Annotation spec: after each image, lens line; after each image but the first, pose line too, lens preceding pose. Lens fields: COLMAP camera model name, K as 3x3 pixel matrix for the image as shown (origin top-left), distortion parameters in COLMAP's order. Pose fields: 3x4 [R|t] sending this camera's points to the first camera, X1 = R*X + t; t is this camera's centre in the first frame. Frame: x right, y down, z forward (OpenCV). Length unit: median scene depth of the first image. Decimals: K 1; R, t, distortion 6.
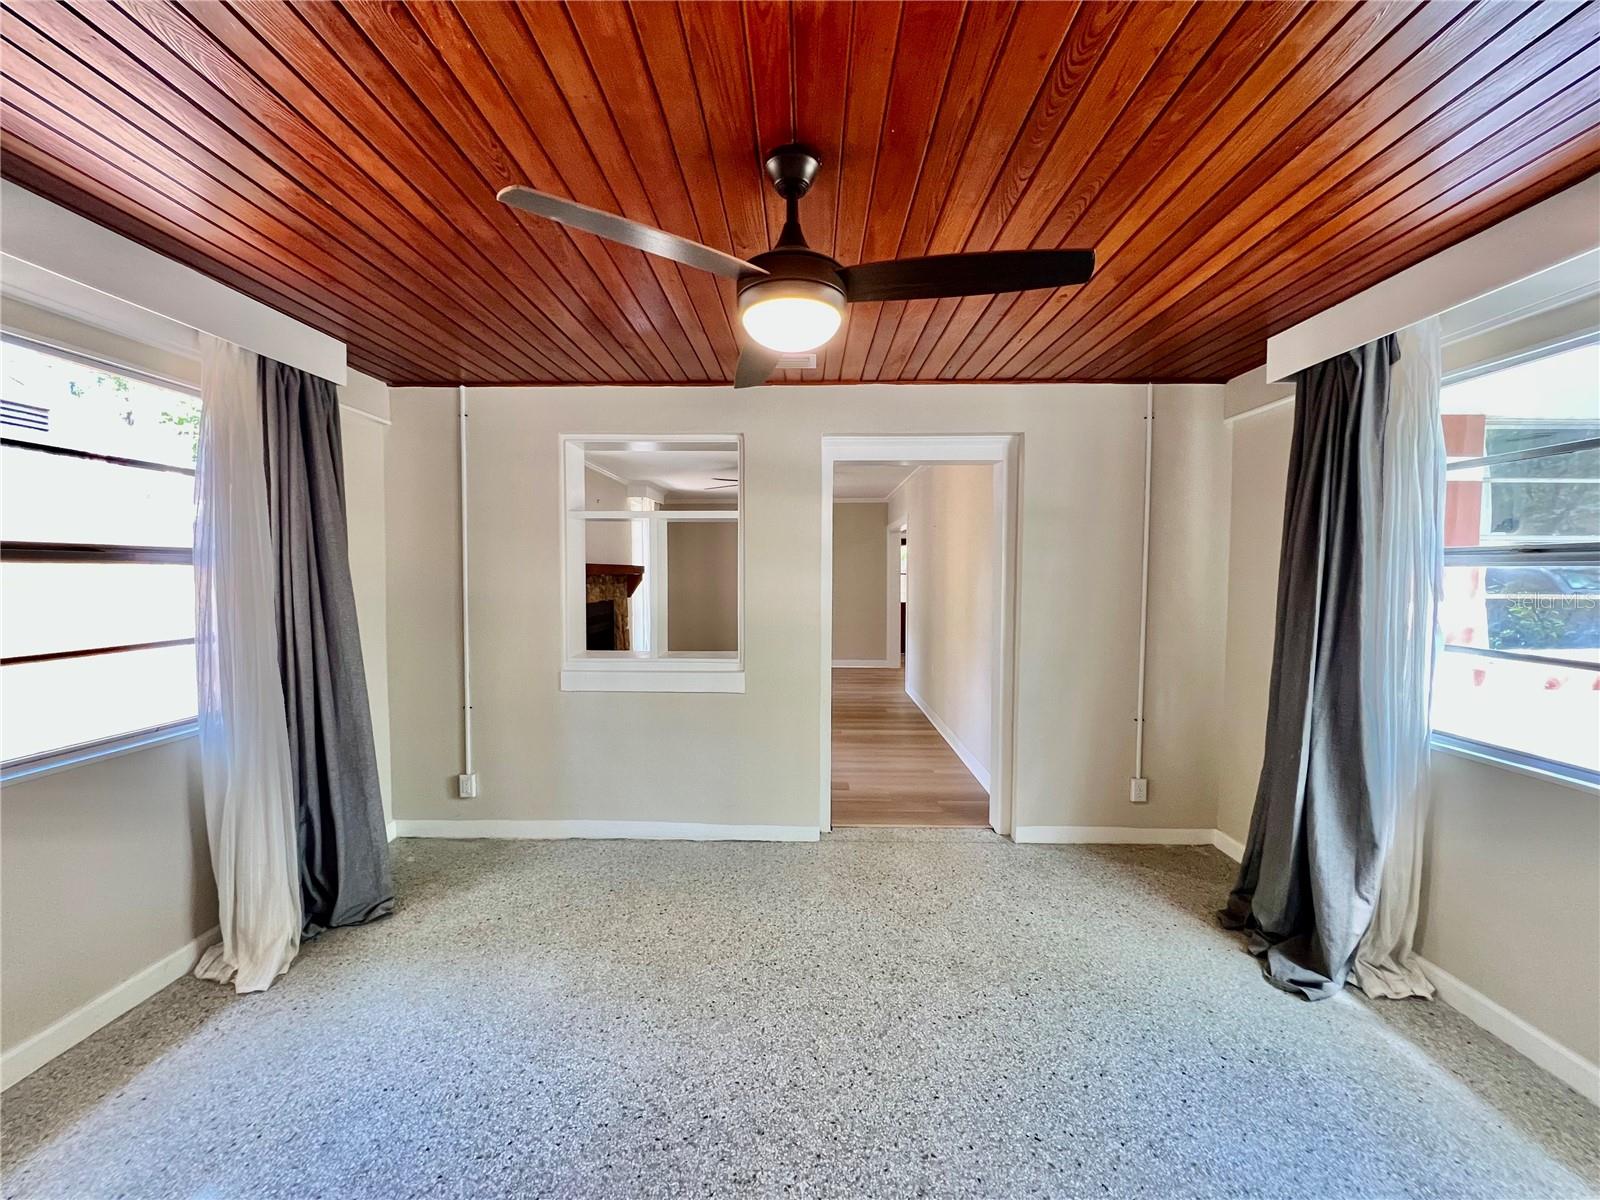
lens RADIAL K [[637.4, 0, 810.5], [0, 637.4, 601.7], [0, 0, 1]] dist [-0.000065, -0.000044]
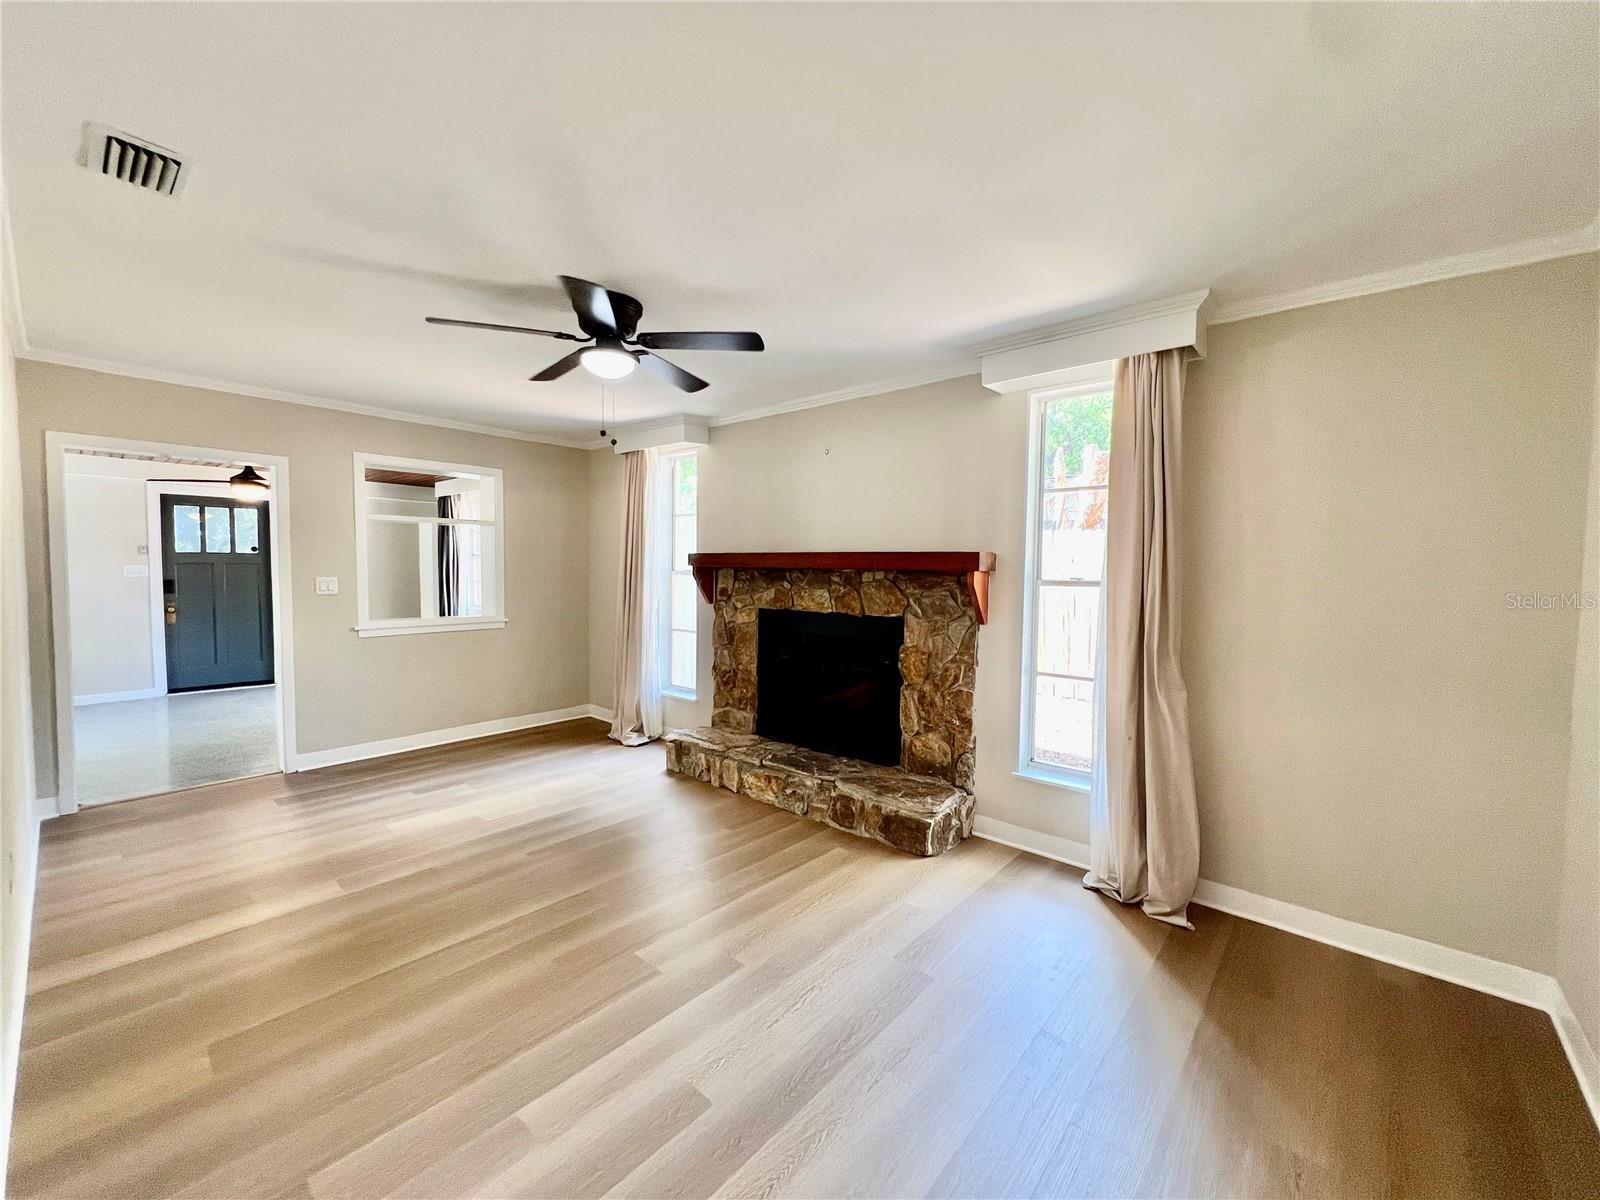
lens RADIAL K [[638.4, 0, 796.1], [0, 638.4, 597.6], [0, 0, 1]] dist [-0.000427, 0.000134]
pose [[-0.647744, 0.023669, -0.761490, 0.344392], [-0.052455, 0.995760, 0.075570, -0.129156], [0.760050, 0.088894, -0.643756, 2.953637]]
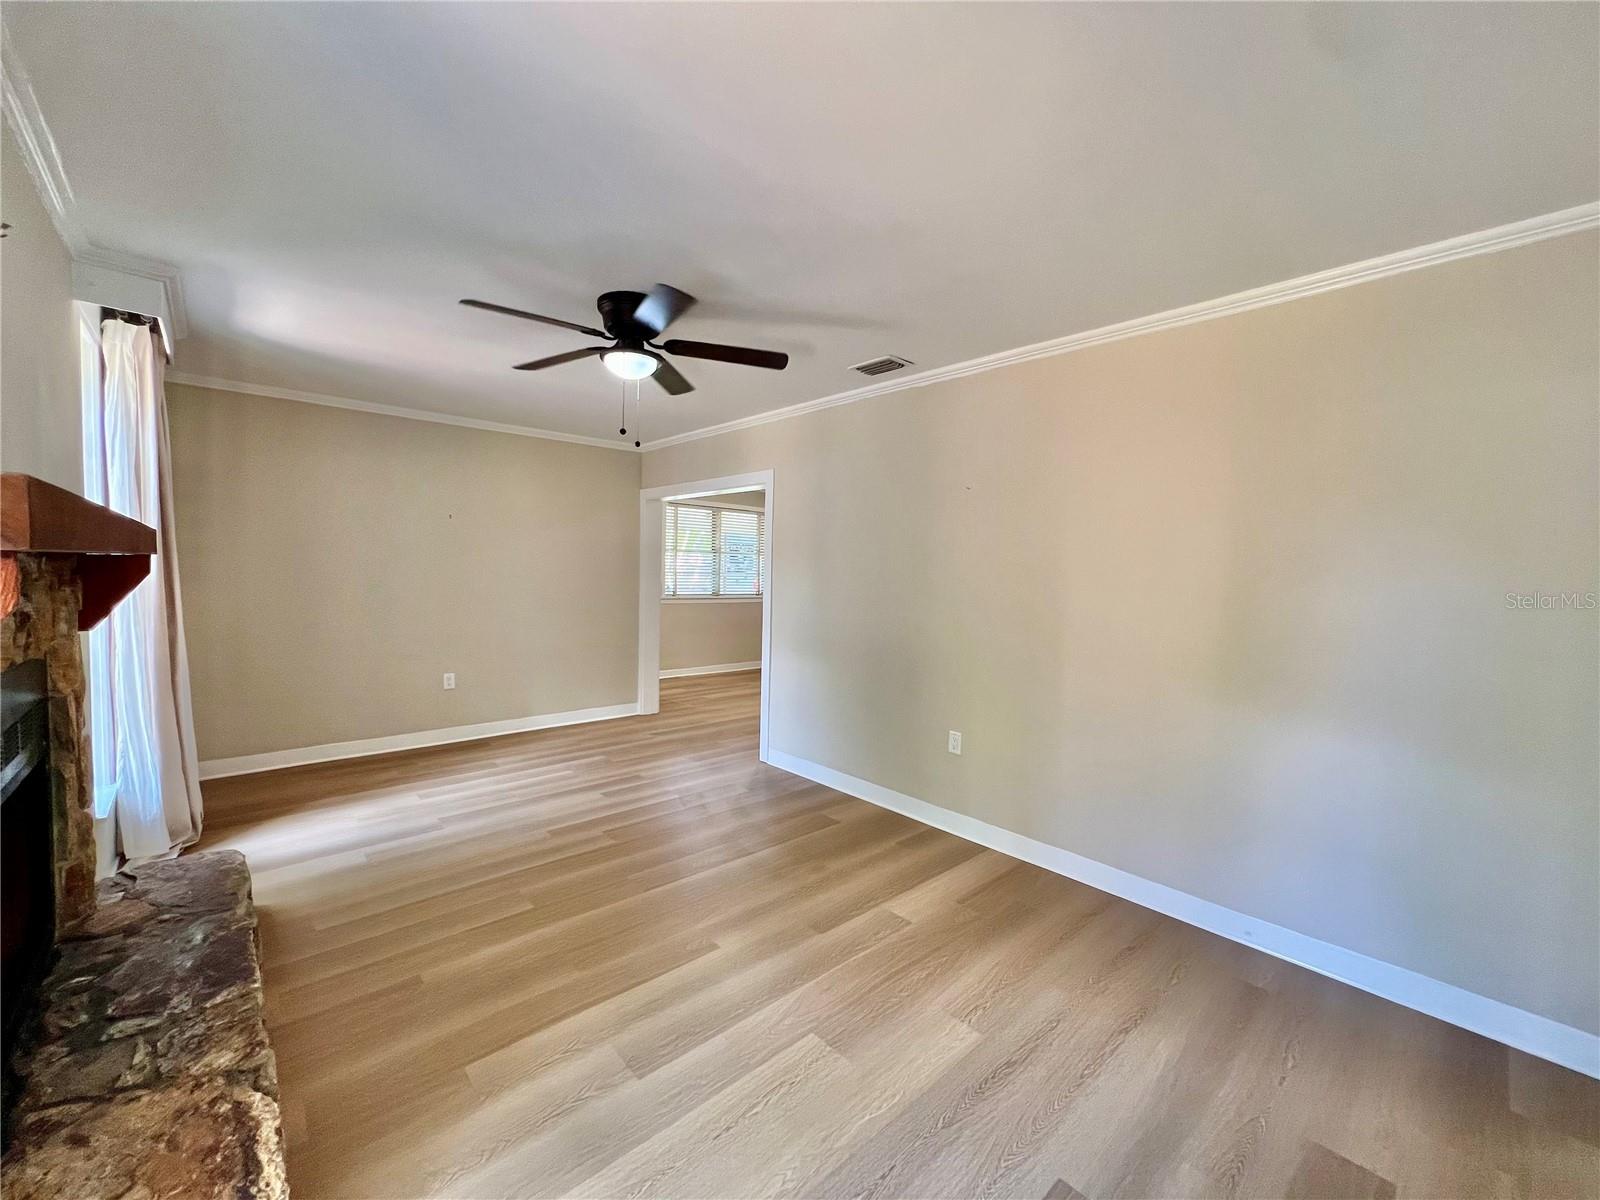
lens RADIAL K [[638.4, 0, 796.1], [0, 638.4, 597.6], [0, 0, 1]] dist [-0.000427, 0.000134]
pose [[0.731142, -0.017096, 0.682011, -0.609796], [0.011492, 0.999853, 0.012744, -0.055617], [-0.682129, -0.001481, 0.731231, 1.354704]]
